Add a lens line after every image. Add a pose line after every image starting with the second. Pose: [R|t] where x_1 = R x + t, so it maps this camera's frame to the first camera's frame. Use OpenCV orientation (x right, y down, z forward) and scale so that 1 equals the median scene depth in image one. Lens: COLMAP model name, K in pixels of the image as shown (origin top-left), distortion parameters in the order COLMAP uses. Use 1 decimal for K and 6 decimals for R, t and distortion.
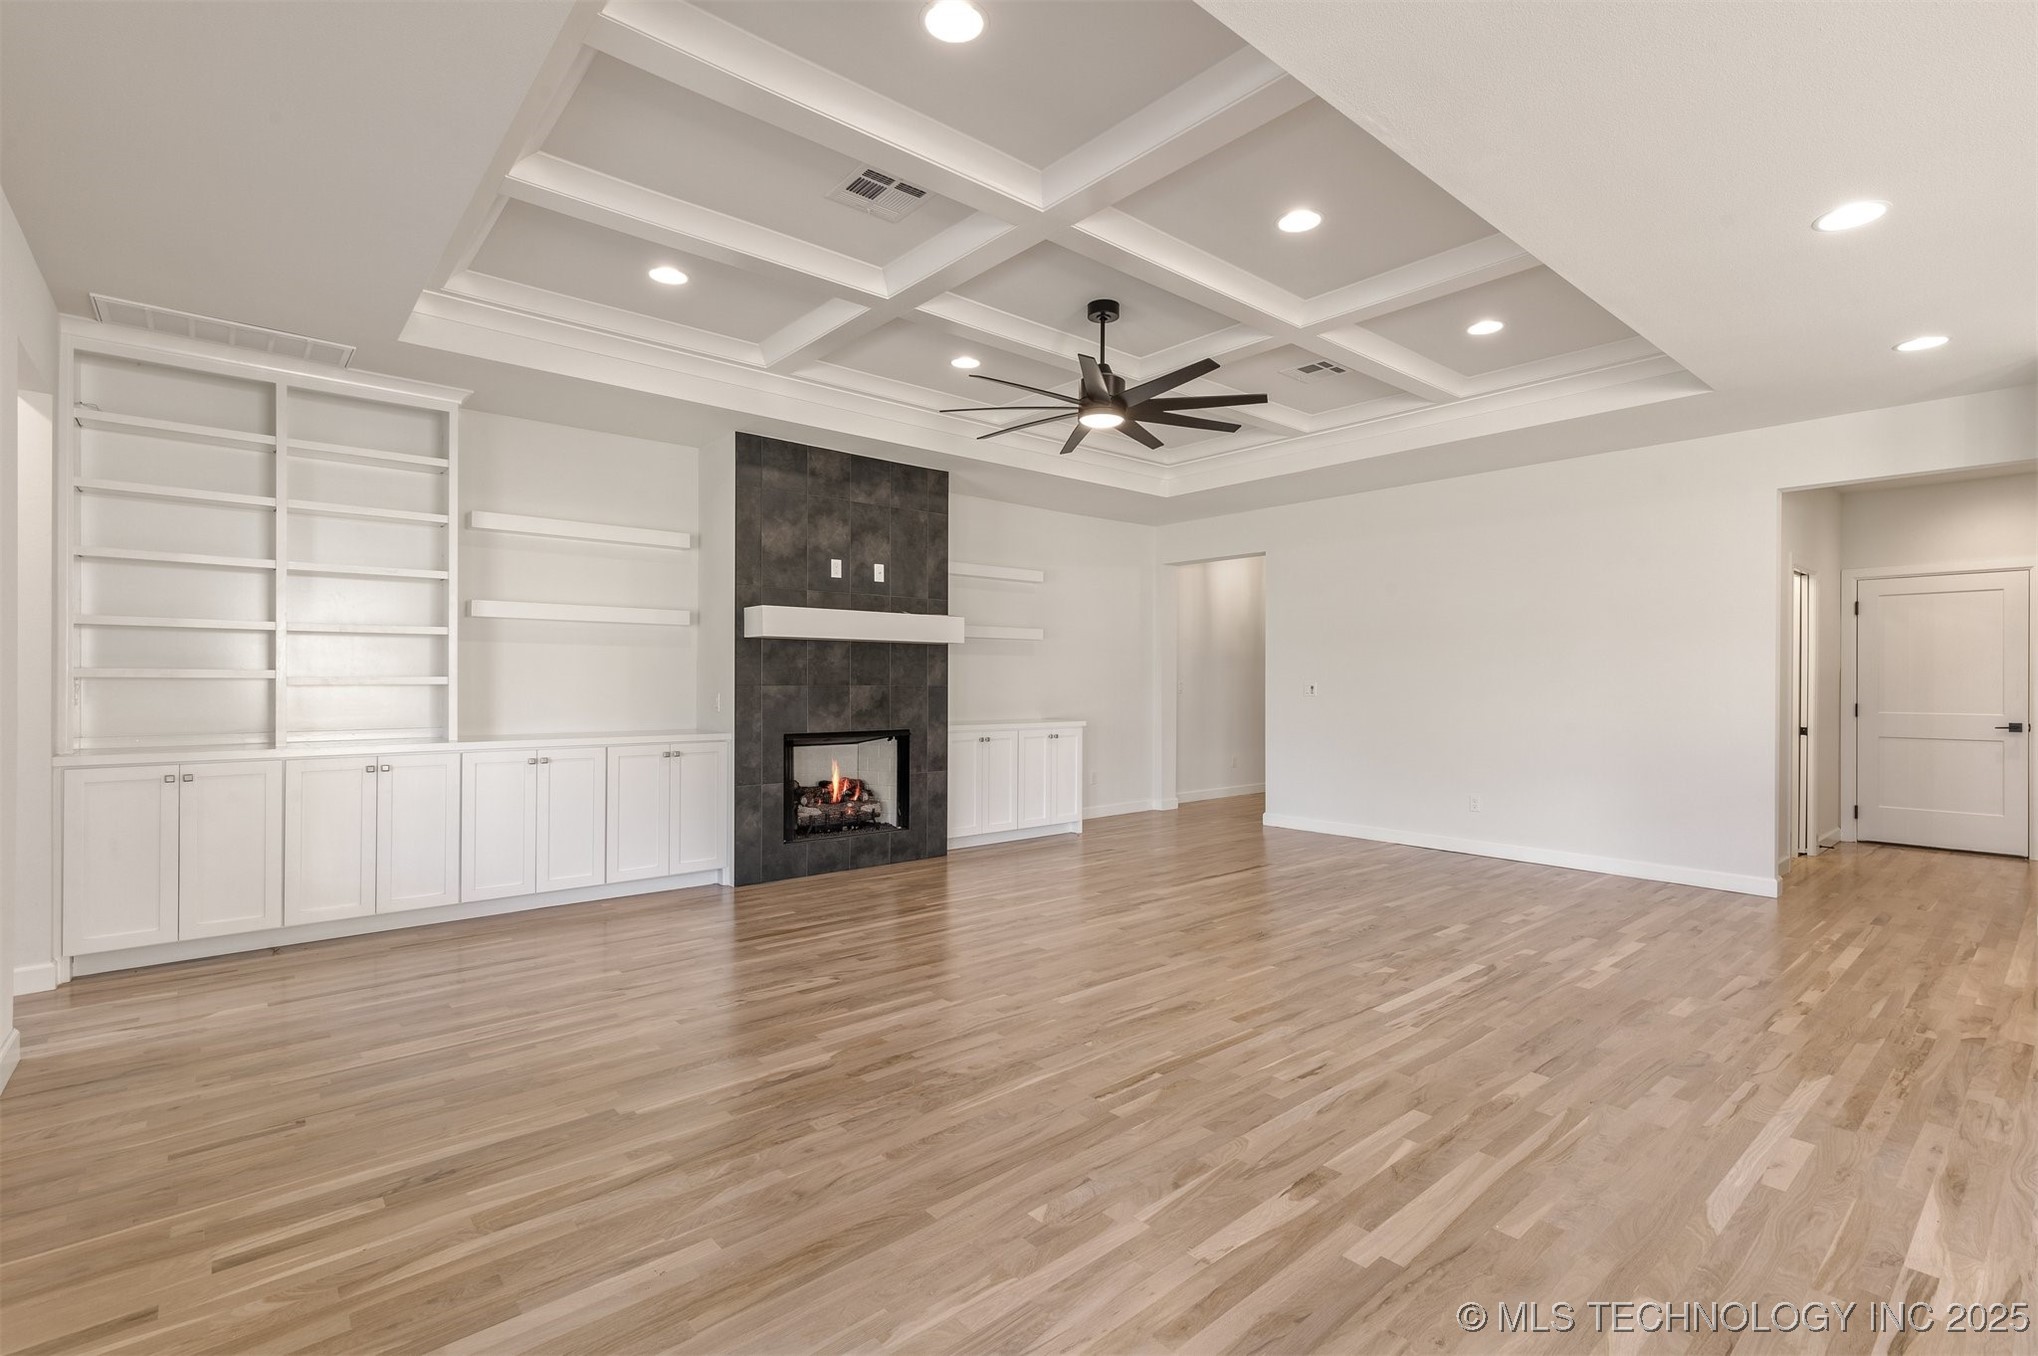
lens RADIAL K [[922.7, 0, 1063.7], [0, 922.7, 682.1], [0, 0, 1]] dist [0.006671, -0.000382]
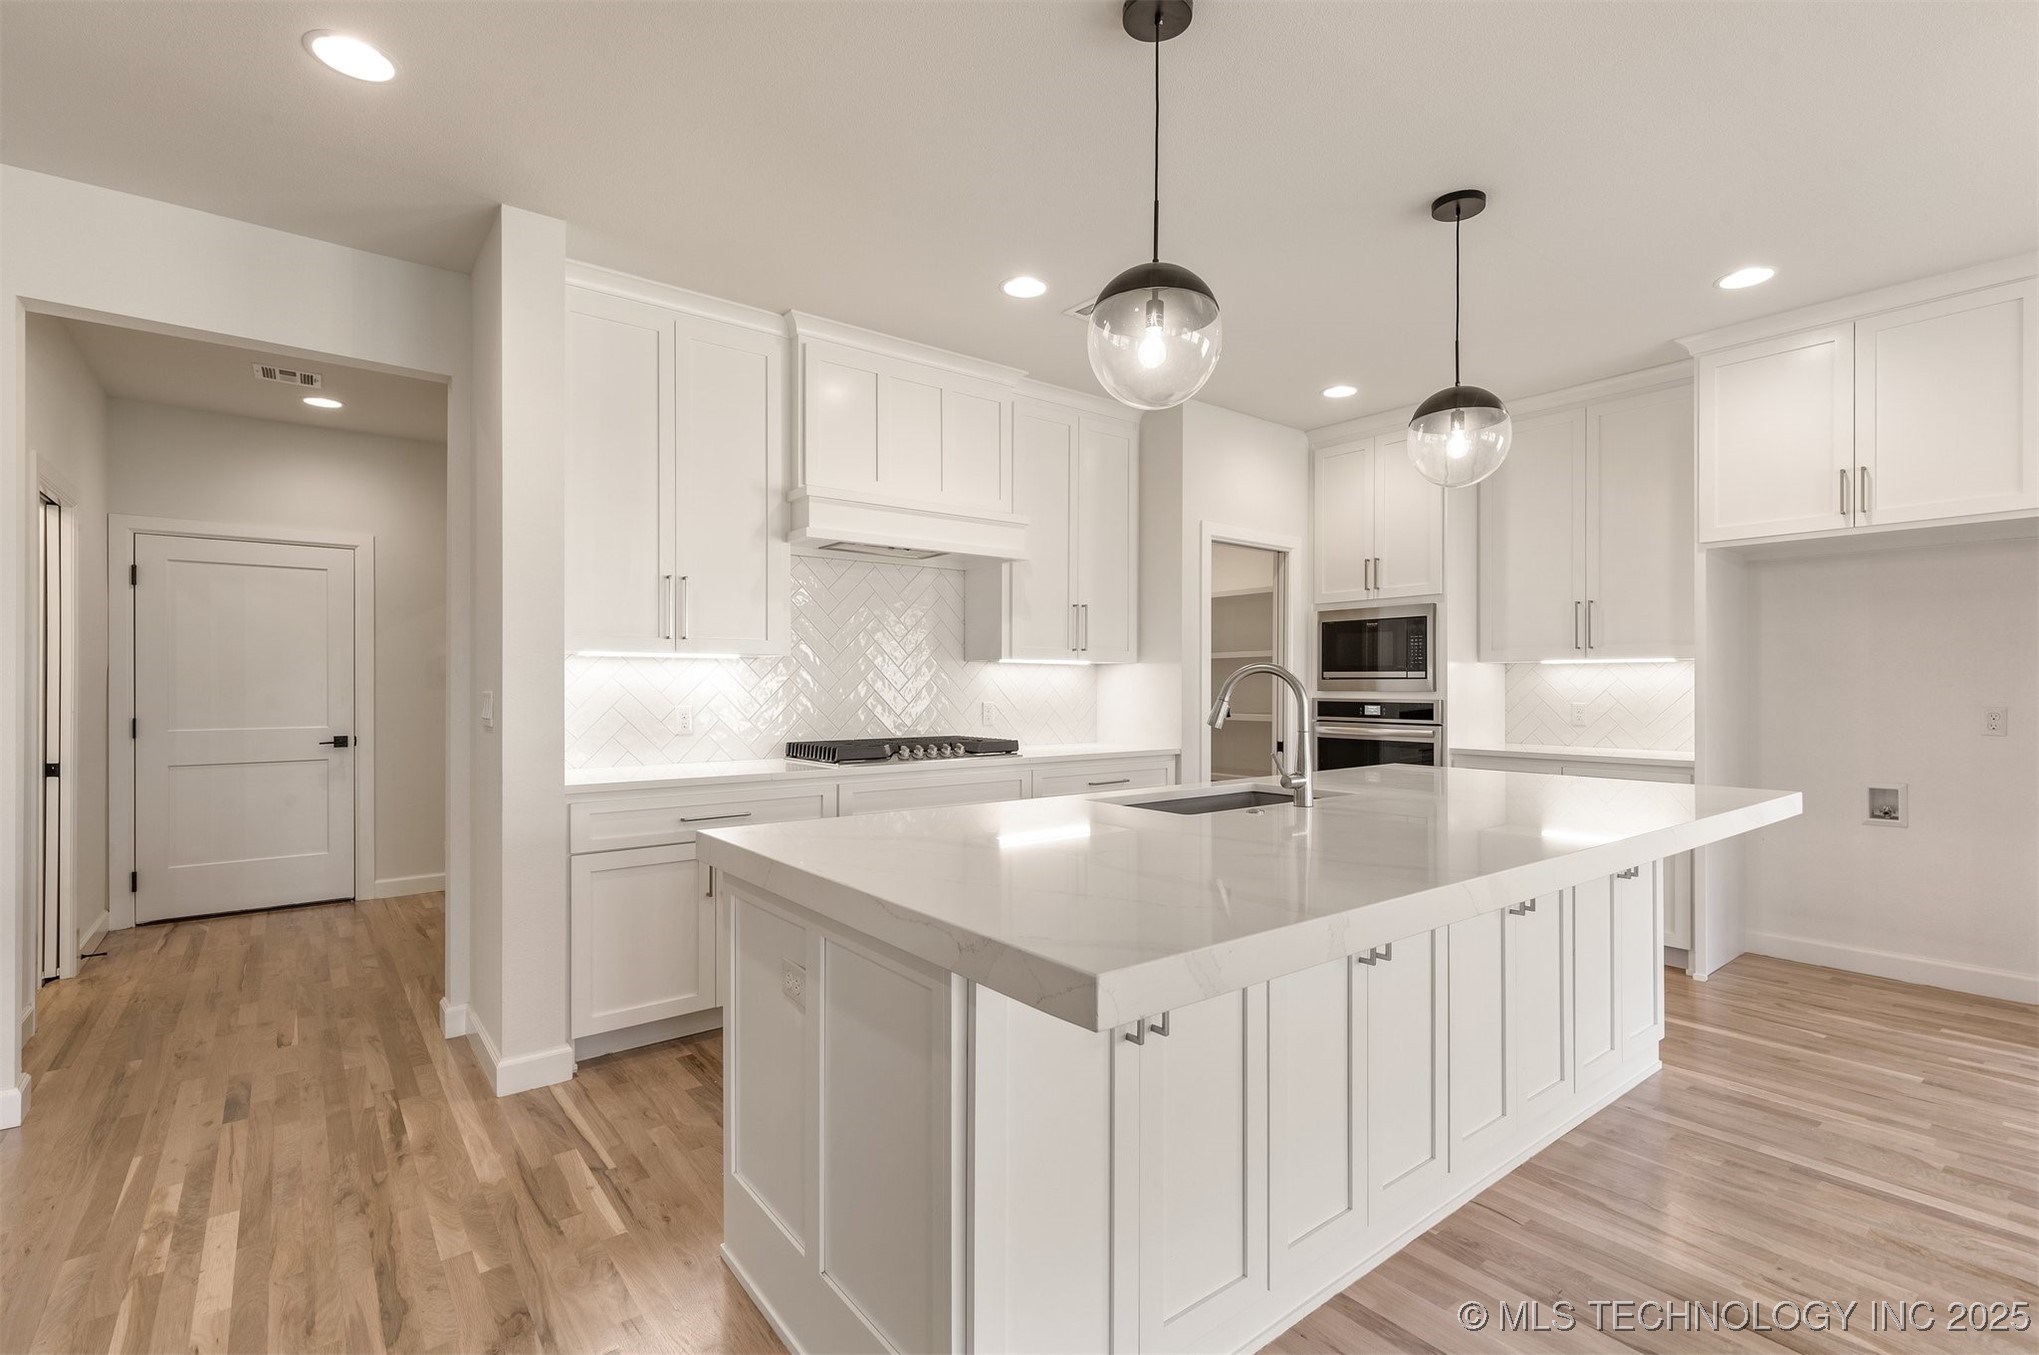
lens RADIAL K [[923.1, 0, 1029.7], [0, 923.1, 689.9], [0, 0, 1]] dist [0.006671, -0.000382]
pose [[0.057131, -0.005658, 0.998351, 0.308469], [0.002647, 0.999981, 0.005516, 0.000357], [-0.998363, 0.002328, 0.057145, 0.435948]]
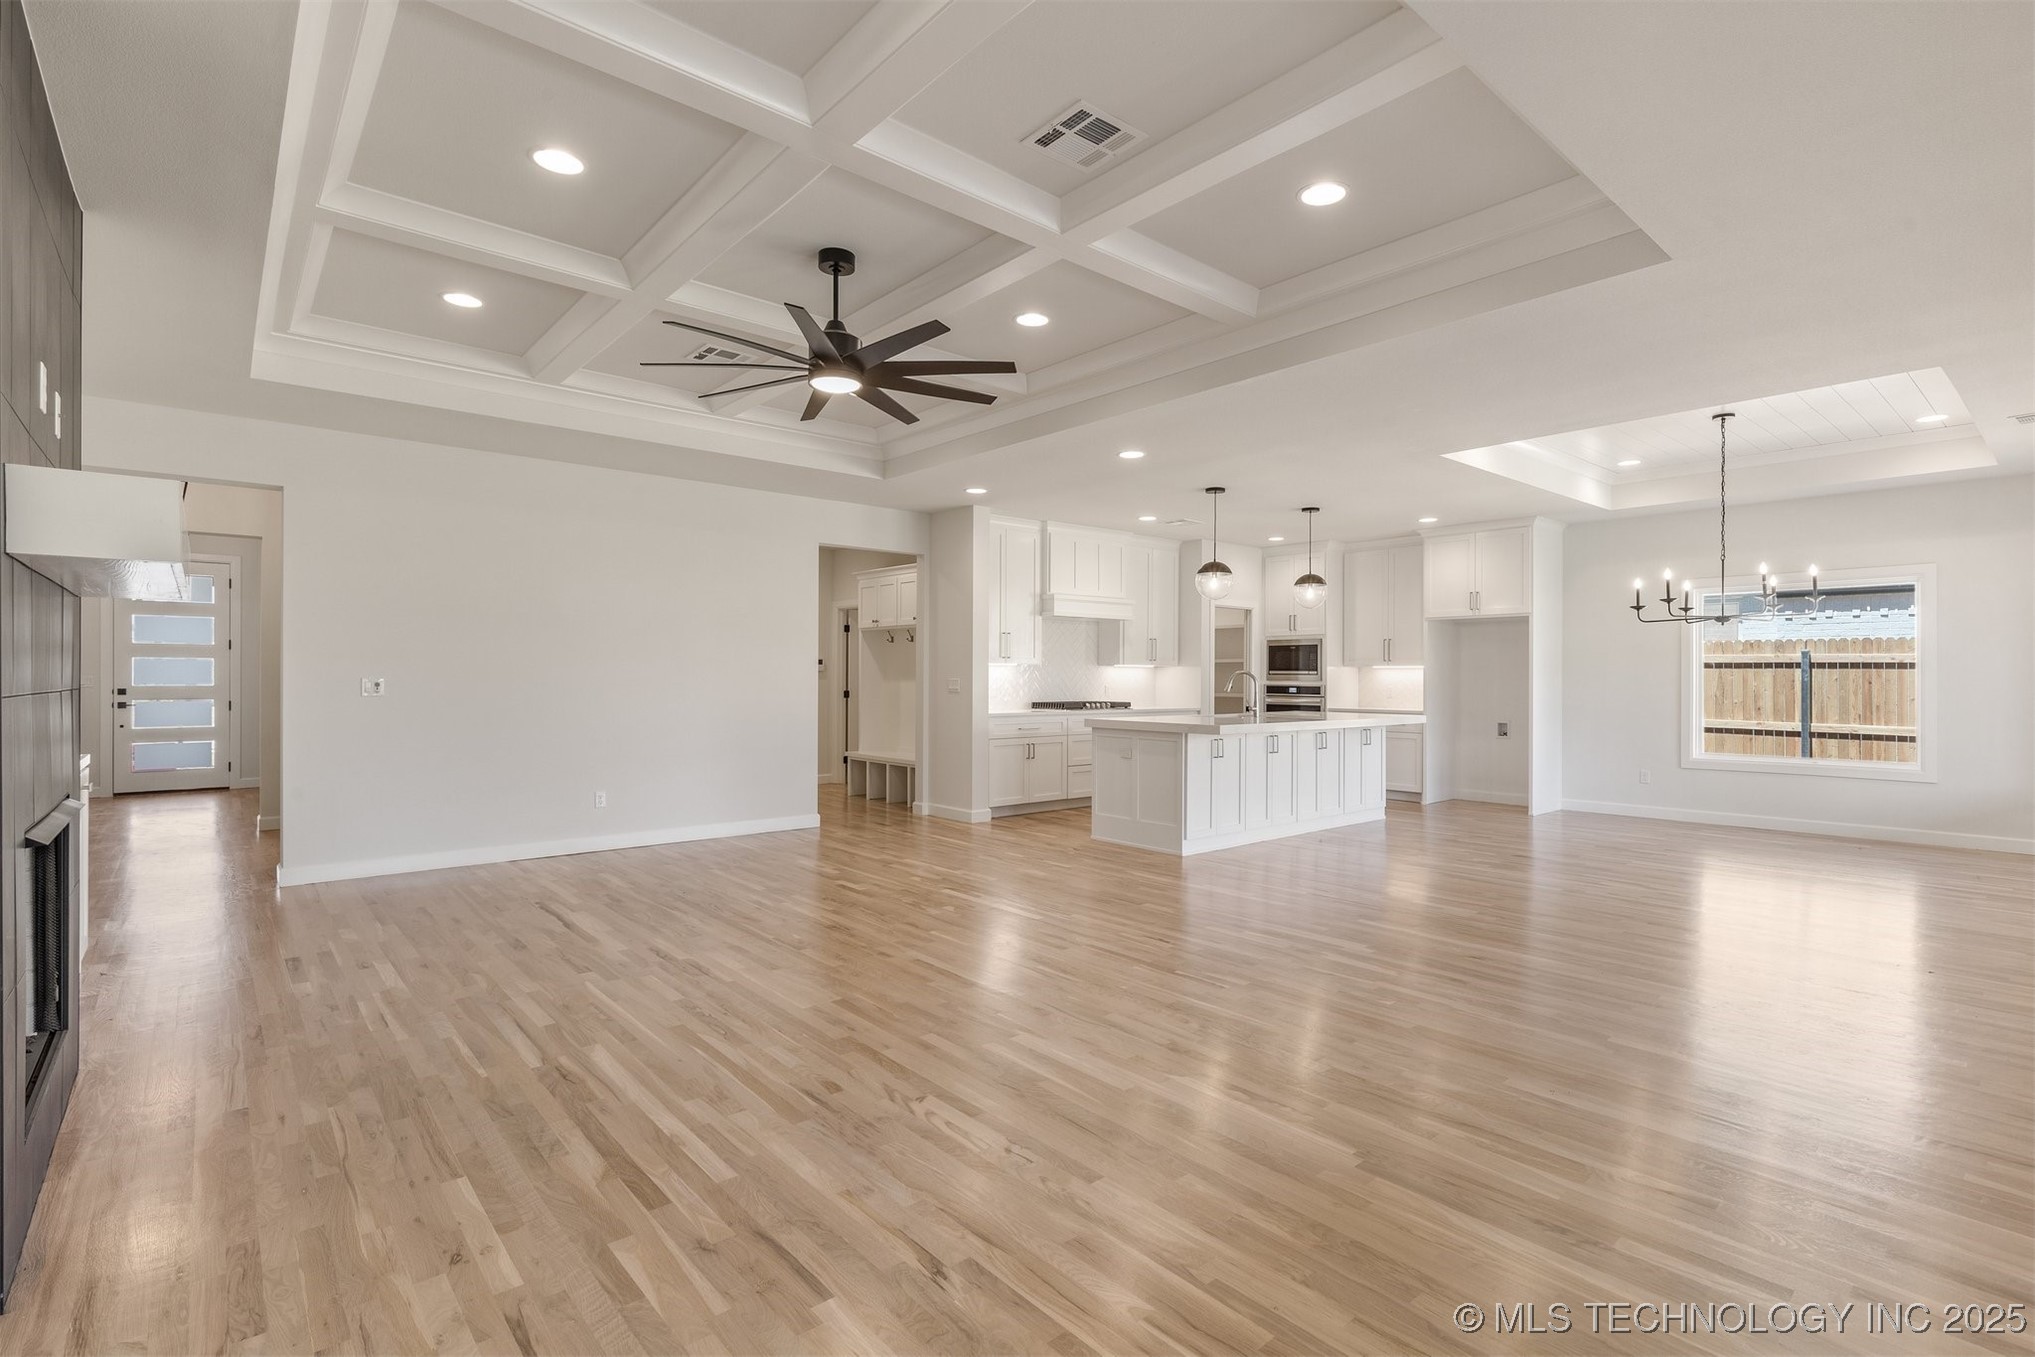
lens RADIAL K [[954.1, 0, 1022.6], [0, 954.1, 673.3], [0, 0, 1]] dist [0.001278, 0.000340]
pose [[0.022623, 0.000974, 0.999744, -0.708775], [-0.001792, 0.999998, -0.000934, -0.004767], [-0.999742, -0.001771, 0.022624, 0.653741]]
